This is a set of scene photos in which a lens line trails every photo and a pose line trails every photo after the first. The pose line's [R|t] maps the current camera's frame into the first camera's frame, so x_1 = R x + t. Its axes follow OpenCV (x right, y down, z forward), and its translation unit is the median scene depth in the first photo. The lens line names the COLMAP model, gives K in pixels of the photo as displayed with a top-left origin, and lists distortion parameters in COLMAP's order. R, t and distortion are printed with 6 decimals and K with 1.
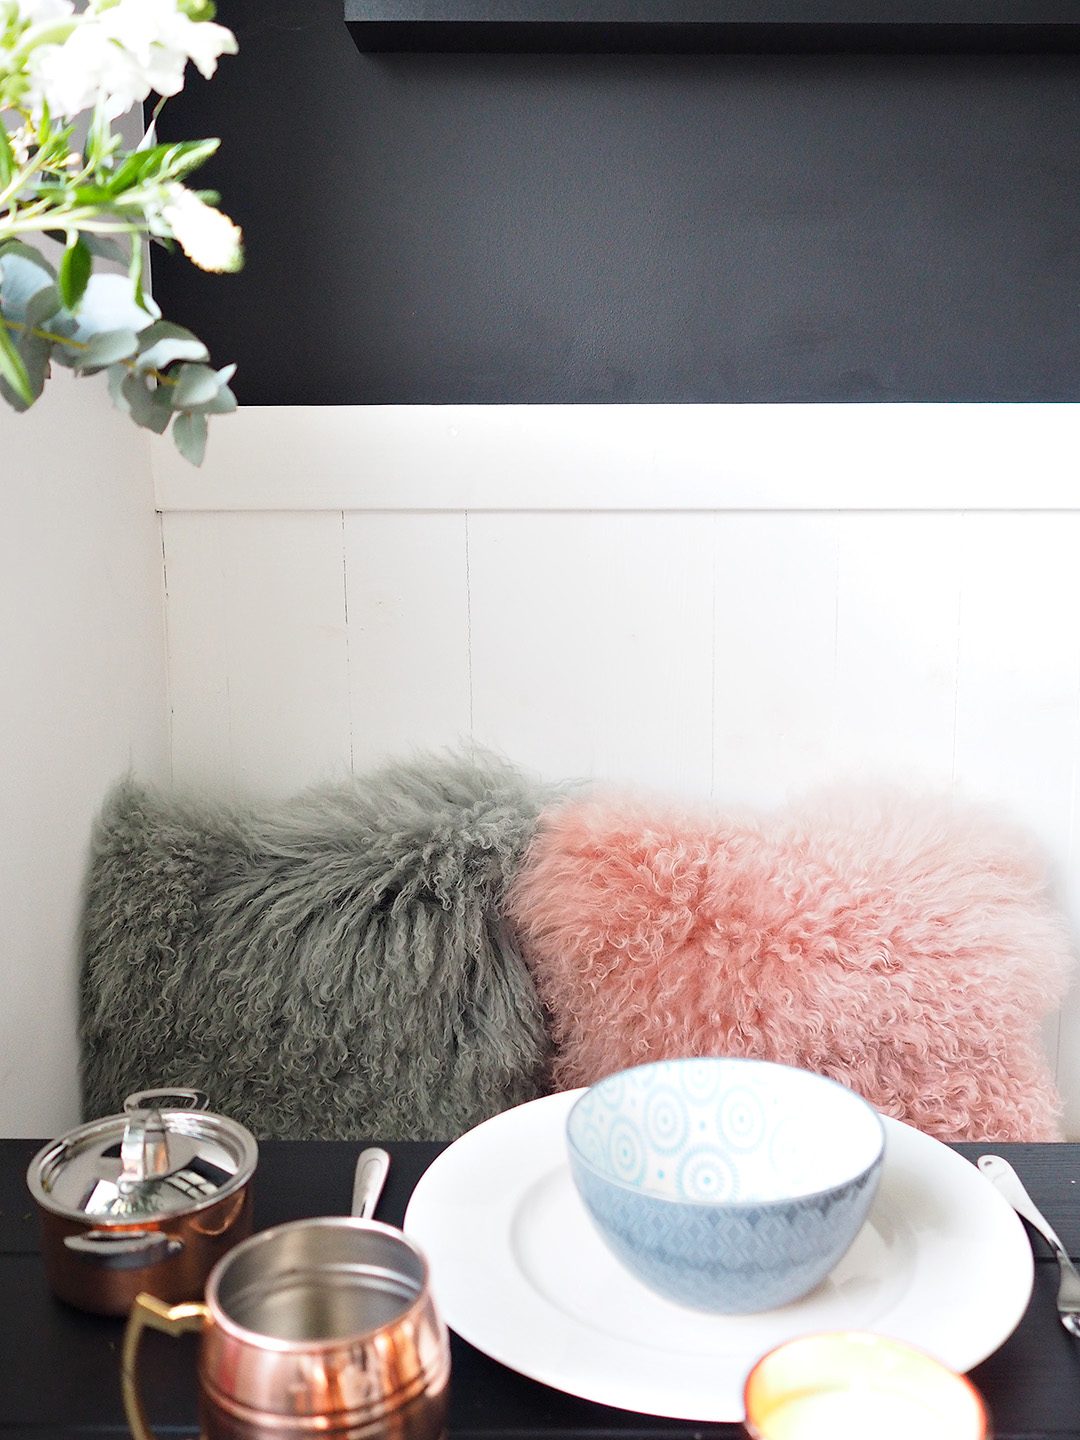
lens RADIAL K [[1458.2, 0, 542.7], [0, 1458.2, 715.0], [0, 0, 1]] dist [-0.014490, 0.000000]
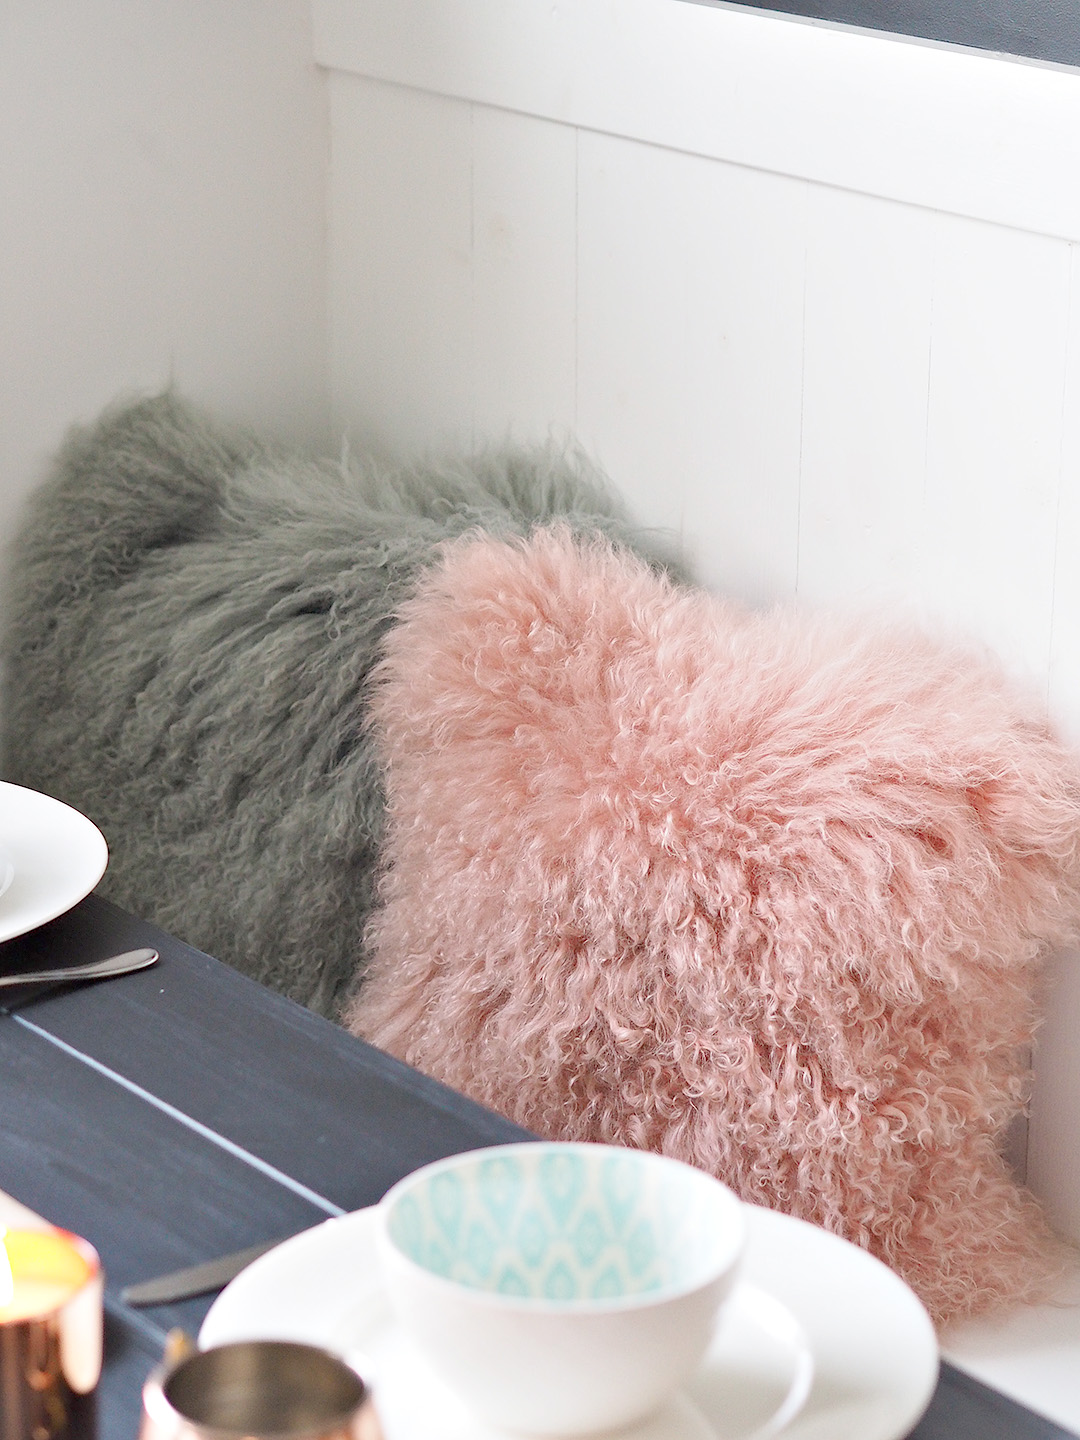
lens RADIAL K [[3979.5, 0, 548.8], [0, 3979.5, 718.9], [0, 0, 1]] dist [0.135595, 0.000000]
pose [[0.624354, 0.259775, -0.736681, 1.638800], [-0.155900, 0.965549, 0.208352, -0.294813], [0.765427, -0.015237, 0.643343, -0.321574]]
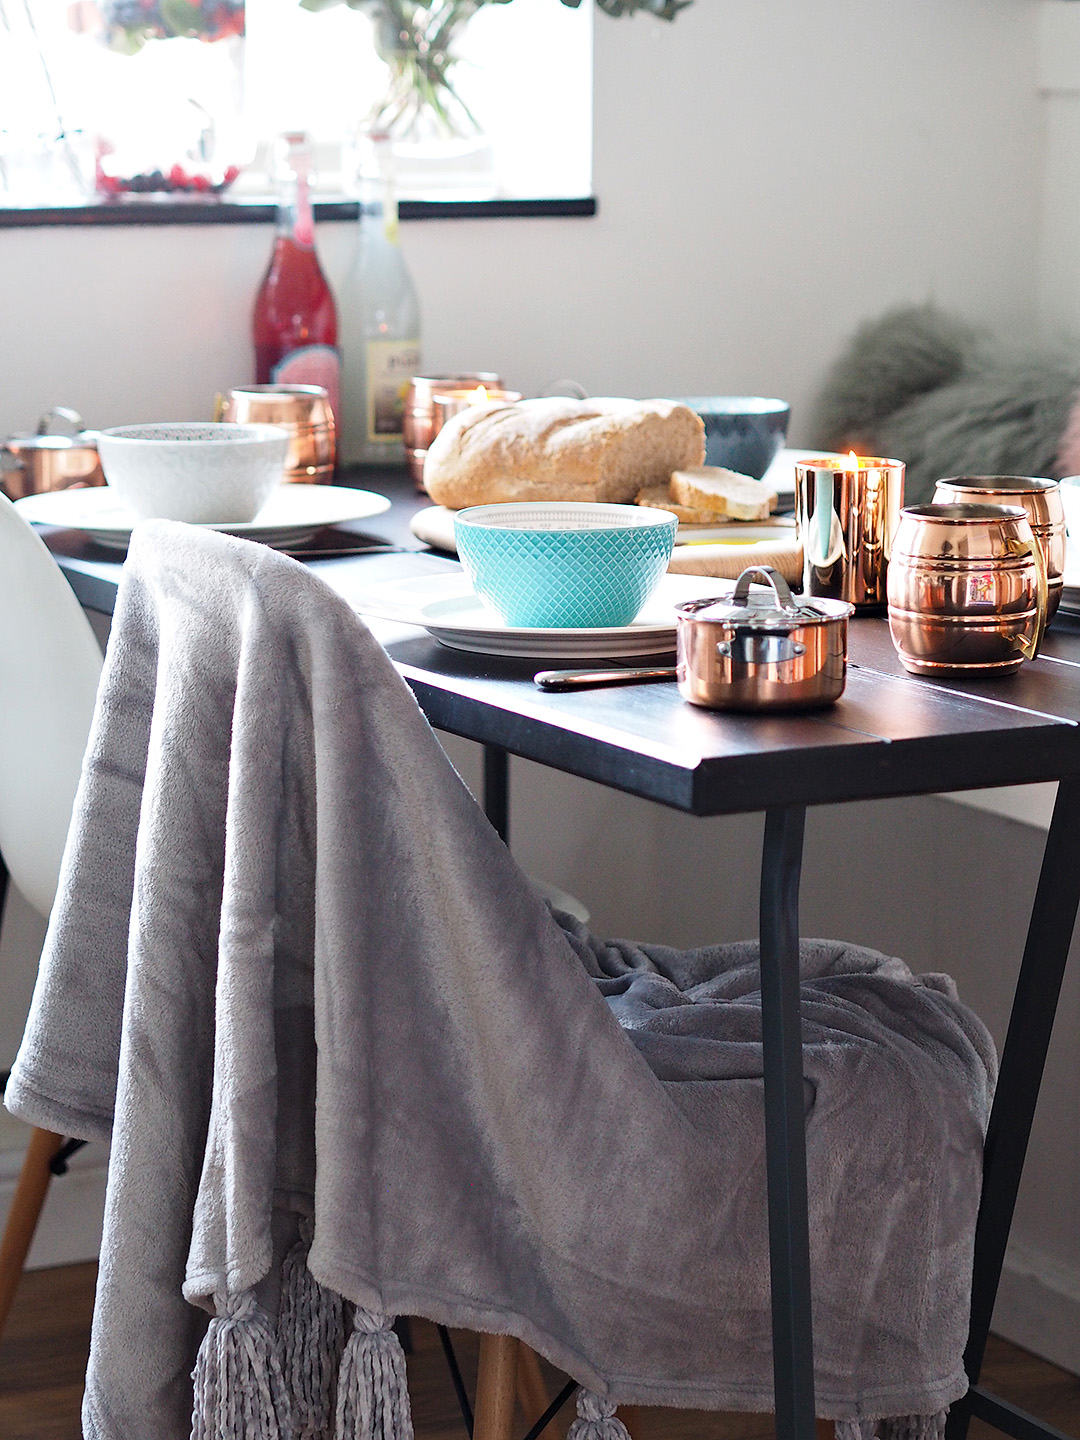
lens RADIAL K [[3979.5, 0, 541.5], [0, 3979.5, 711.2], [0, 0, 1]] dist [0.135595, 0.000000]
pose [[0.477968, 0.155535, -0.864497, 2.608883], [-0.175339, 0.981285, 0.079605, 0.174897], [0.860699, 0.113531, 0.496294, -0.948203]]
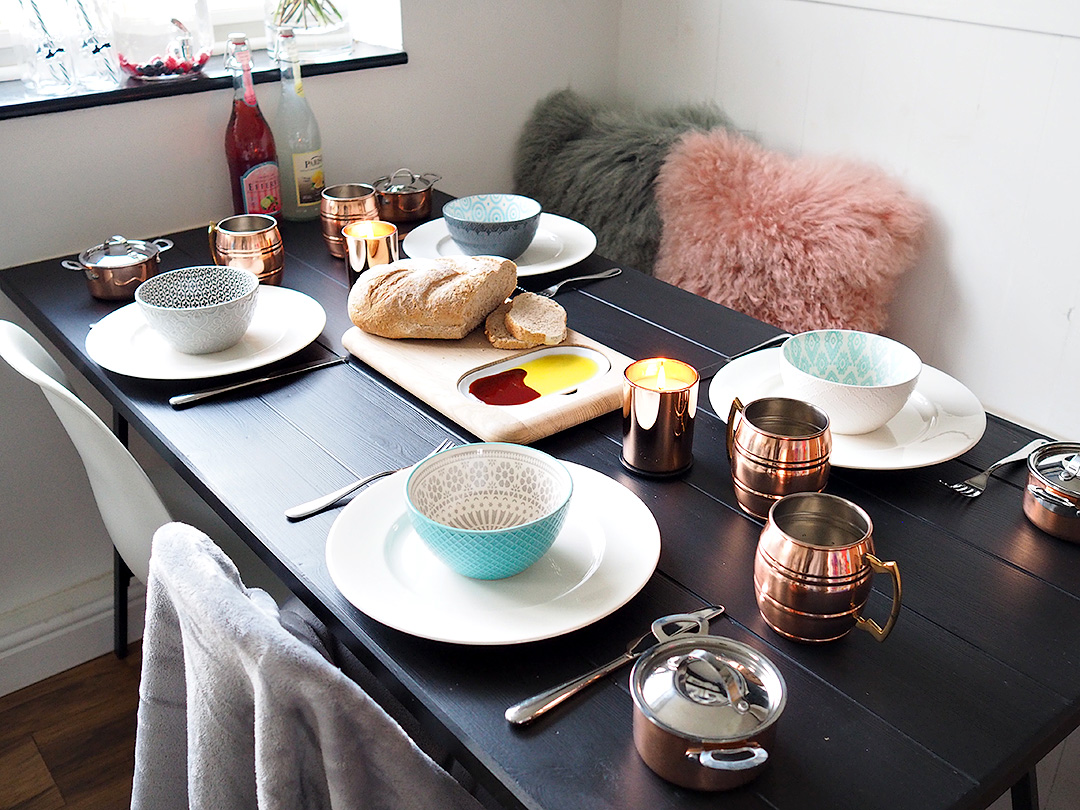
lens RADIAL K [[1093.7, 0, 536.1], [0, 1093.7, 410.0], [0, 0, 1]] dist [-0.014490, 0.000000]
pose [[0.632606, 0.368200, -0.681351, 1.192373], [-0.152224, 0.921712, 0.356756, -0.111135], [0.759367, -0.121968, 0.639129, -0.313850]]
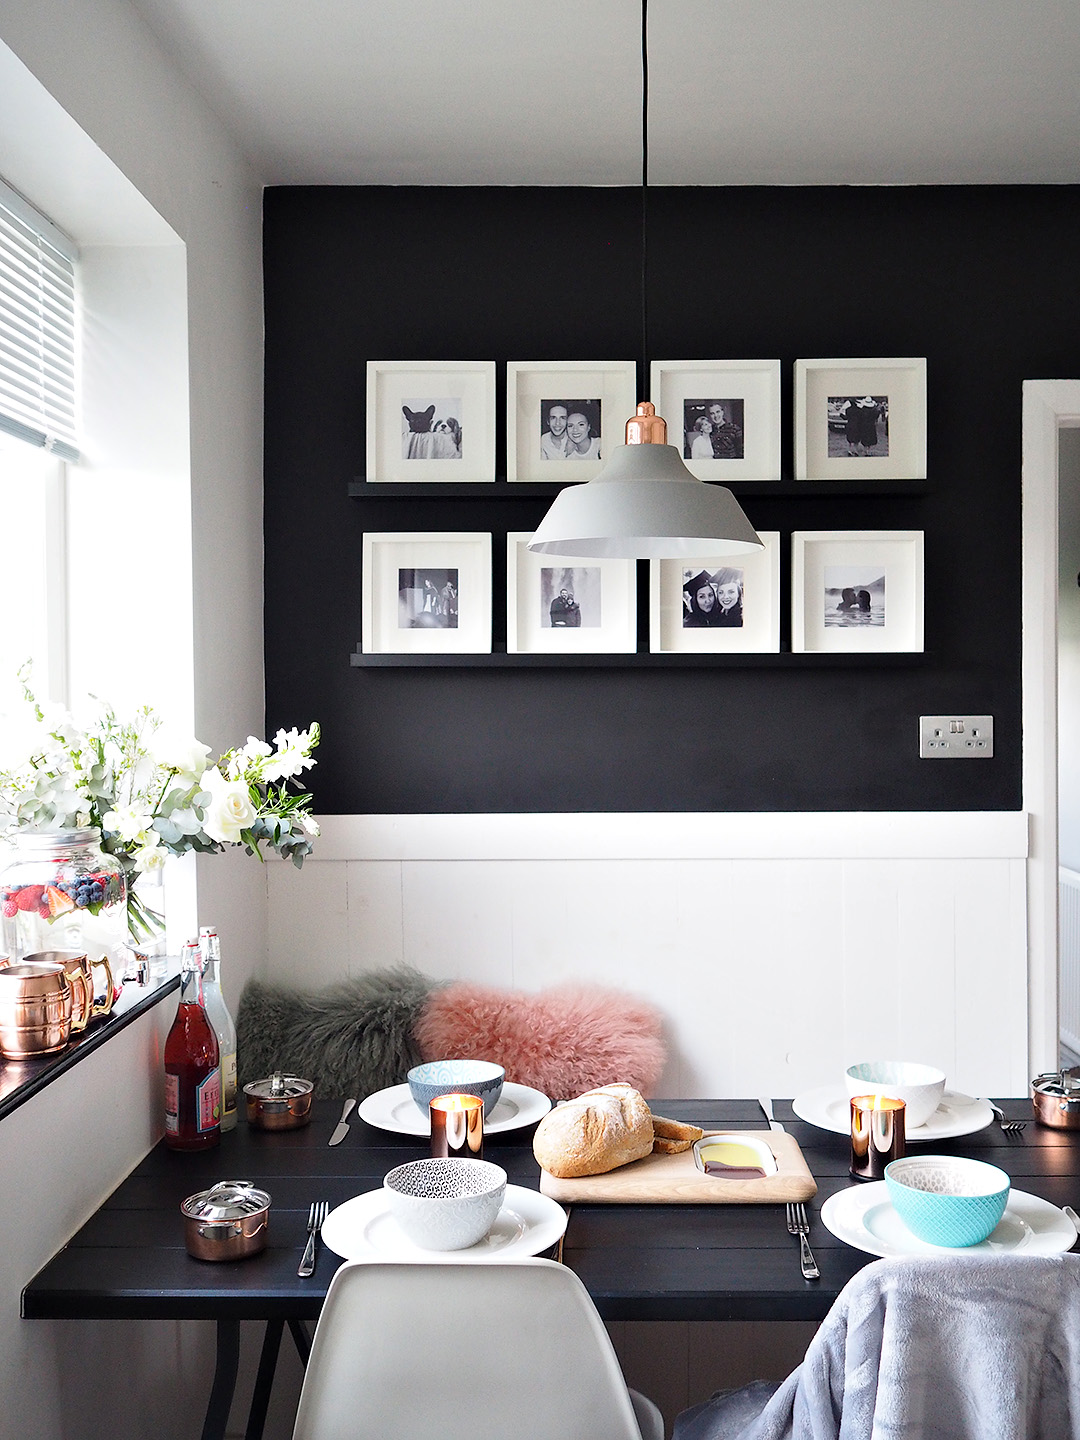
lens RADIAL K [[1458.2, 0, 537.4], [0, 1458.2, 729.8], [0, 0, 1]] dist [-0.014490, 0.000000]
pose [[0.999899, -0.002365, -0.013981, 0.211731], [0.000061, 0.986706, -0.162513, 0.031455], [0.014179, 0.162496, 0.986607, -1.404089]]
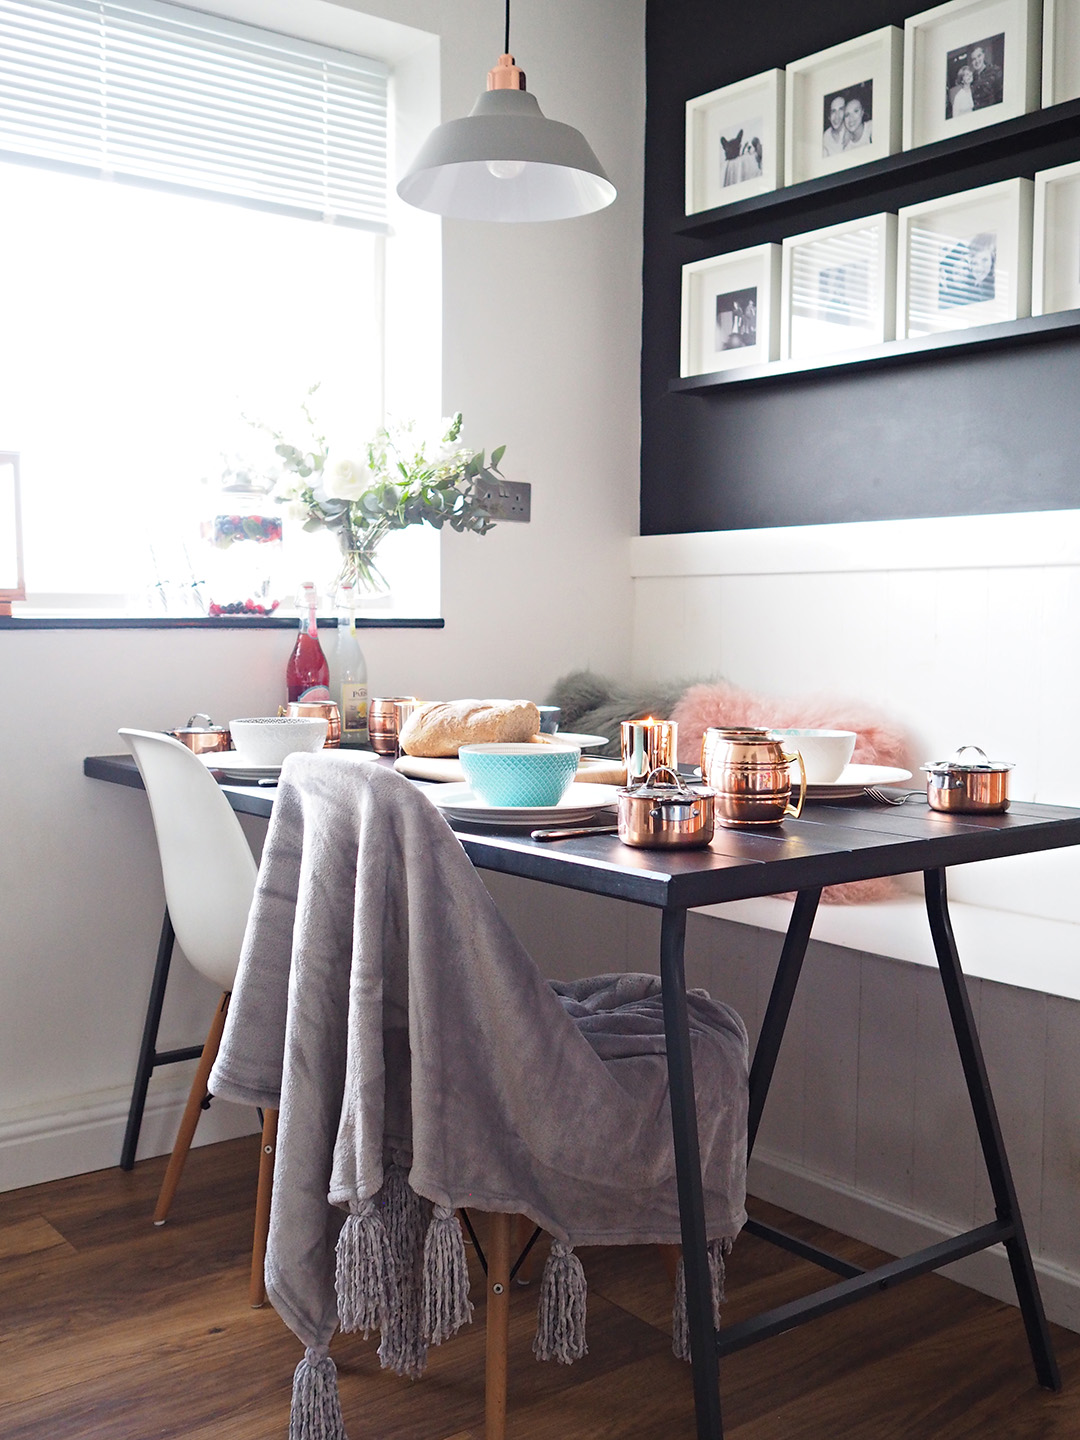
lens RADIAL K [[1458.2, 0, 533.1], [0, 1458.2, 727.6], [0, 0, 1]] dist [-0.014490, 0.000000]
pose [[0.617127, 0.064955, -0.784178, 1.835705], [-0.158478, 0.986425, -0.043010, 0.287132], [0.770739, 0.150817, 0.619044, -0.759811]]
